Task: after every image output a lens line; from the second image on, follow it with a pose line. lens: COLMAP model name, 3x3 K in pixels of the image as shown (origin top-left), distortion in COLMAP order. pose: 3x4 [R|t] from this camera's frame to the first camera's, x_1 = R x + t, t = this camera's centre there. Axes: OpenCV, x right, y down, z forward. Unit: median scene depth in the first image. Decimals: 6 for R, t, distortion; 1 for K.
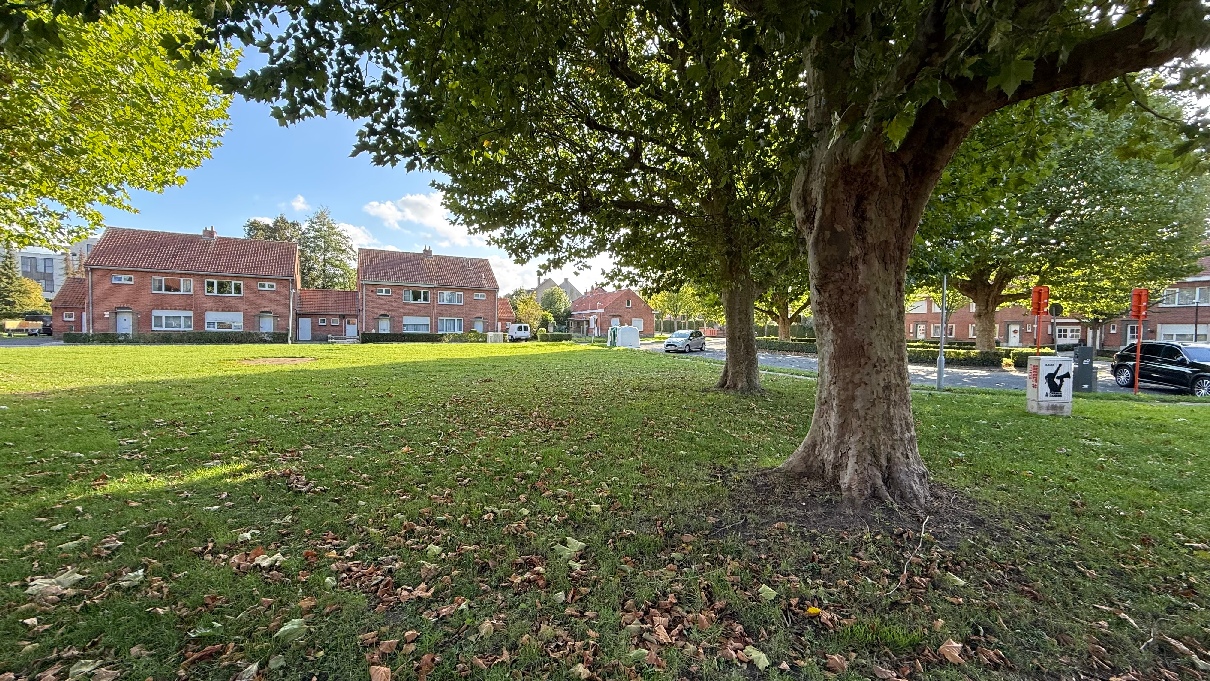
lens RADIAL K [[478.2, 0, 599.7], [0, 478.2, 342.7], [0, 0, 1]] dist [-0.000539, 0.000182]
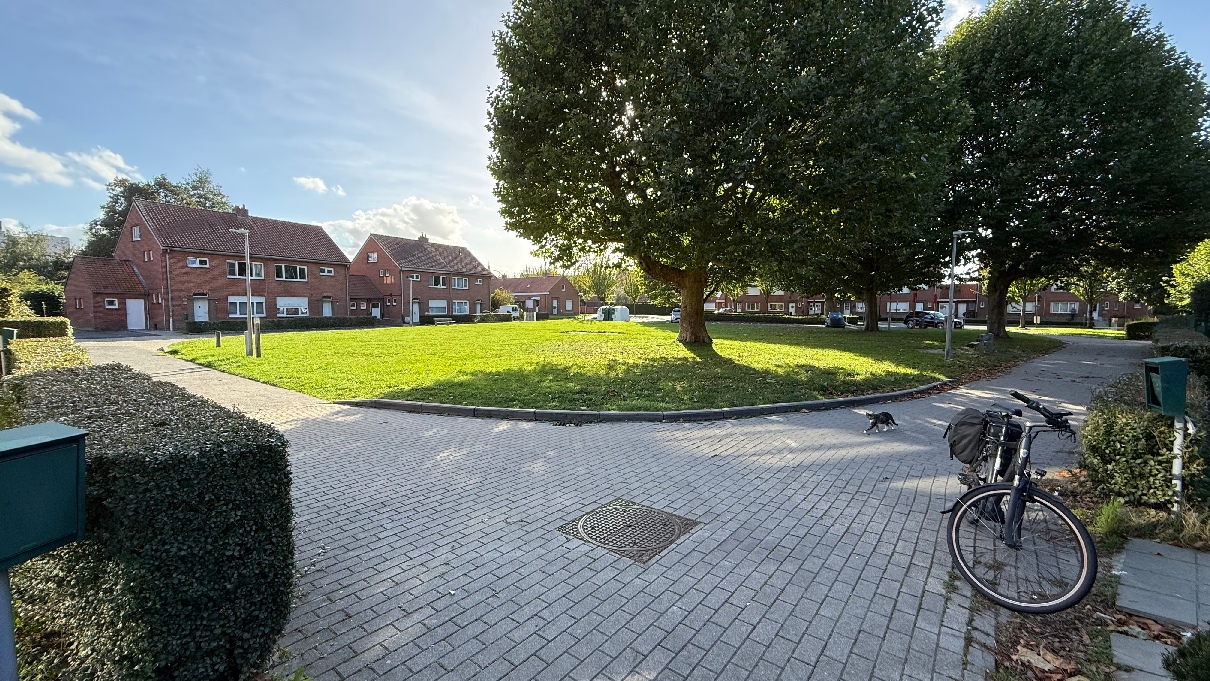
lens RADIAL K [[478.2, 0, 599.7], [0, 478.2, 342.7], [0, 0, 1]] dist [-0.000539, 0.000182]
pose [[0.864267, -0.049394, 0.500603, -1.469684], [0.023909, 0.998076, 0.057201, -0.024451], [-0.502465, -0.037468, 0.863785, -0.354387]]
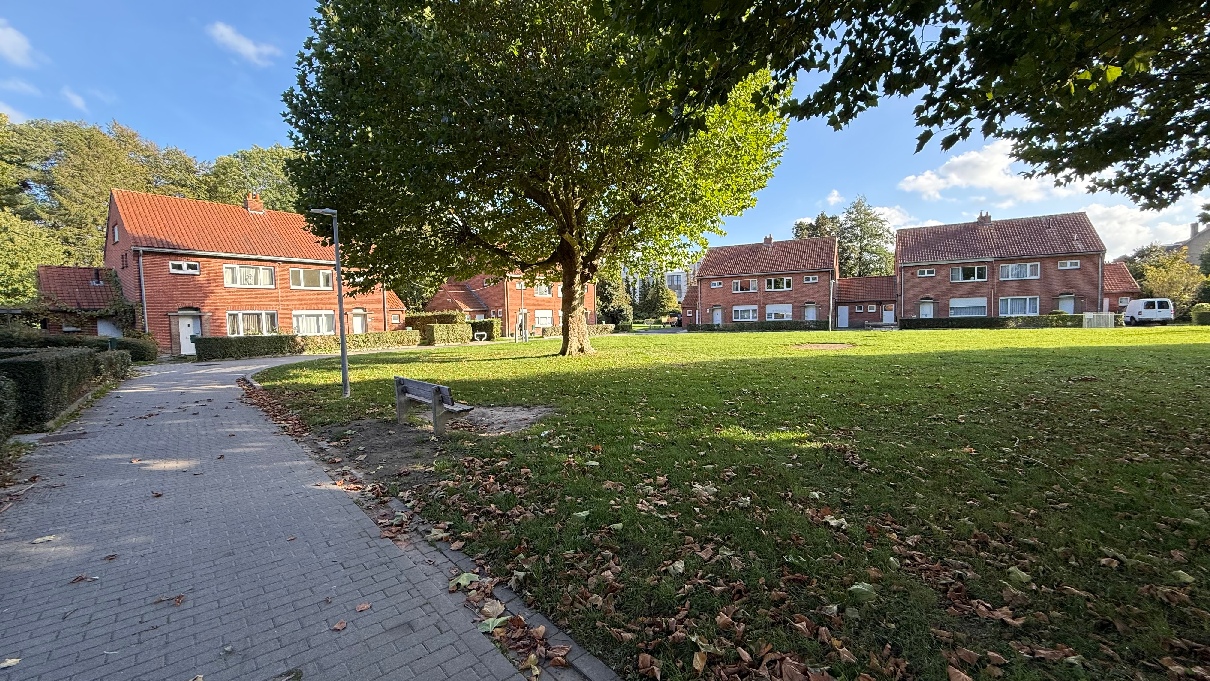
lens RADIAL K [[478.2, 0, 599.7], [0, 478.2, 342.7], [0, 0, 1]] dist [-0.000539, 0.000182]
pose [[0.527646, 0.014490, -0.849341, -0.010354], [0.009236, 0.999698, 0.022793, -0.000307], [0.849414, -0.019871, 0.527352, -0.023174]]
